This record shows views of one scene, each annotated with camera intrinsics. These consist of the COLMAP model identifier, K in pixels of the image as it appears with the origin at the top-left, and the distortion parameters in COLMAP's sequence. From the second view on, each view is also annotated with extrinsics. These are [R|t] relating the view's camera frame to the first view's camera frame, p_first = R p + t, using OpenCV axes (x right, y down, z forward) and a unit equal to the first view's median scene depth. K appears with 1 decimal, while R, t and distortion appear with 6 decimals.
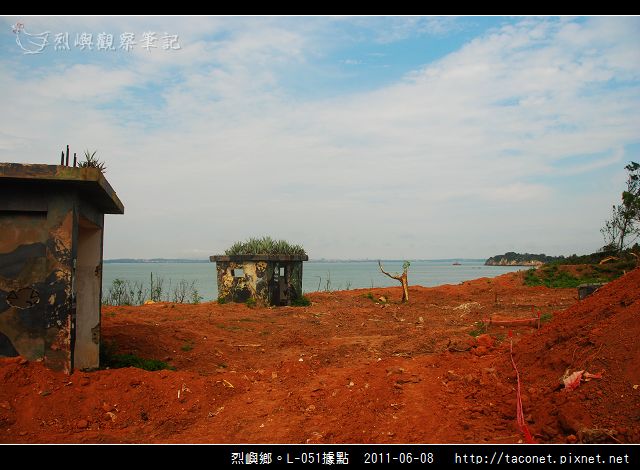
lens RADIAL K [[587.9, 0, 320.0], [0, 587.9, 235.0], [0, 0, 1]] dist [-0.112388, 0.011565]
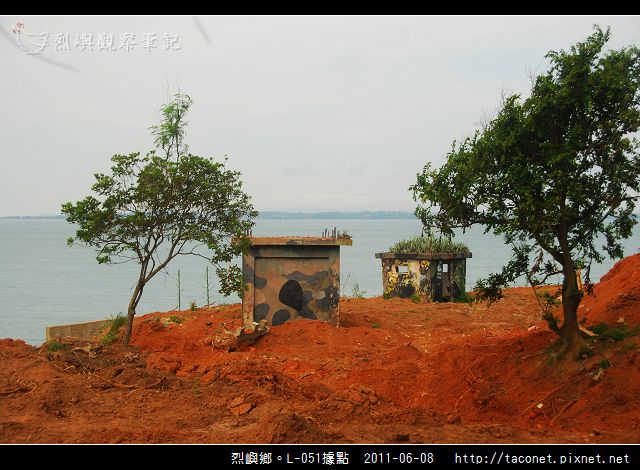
lens RADIAL K [[1049.2, 0, 320.0], [0, 1049.2, 235.0], [0, 0, 1]] dist [0.325248, 0.006559]
pose [[0.979740, 0.007343, -0.200140, 0.094555], [0.003527, 0.998540, 0.053900, -0.102098], [0.200243, -0.053514, 0.978284, -0.891782]]
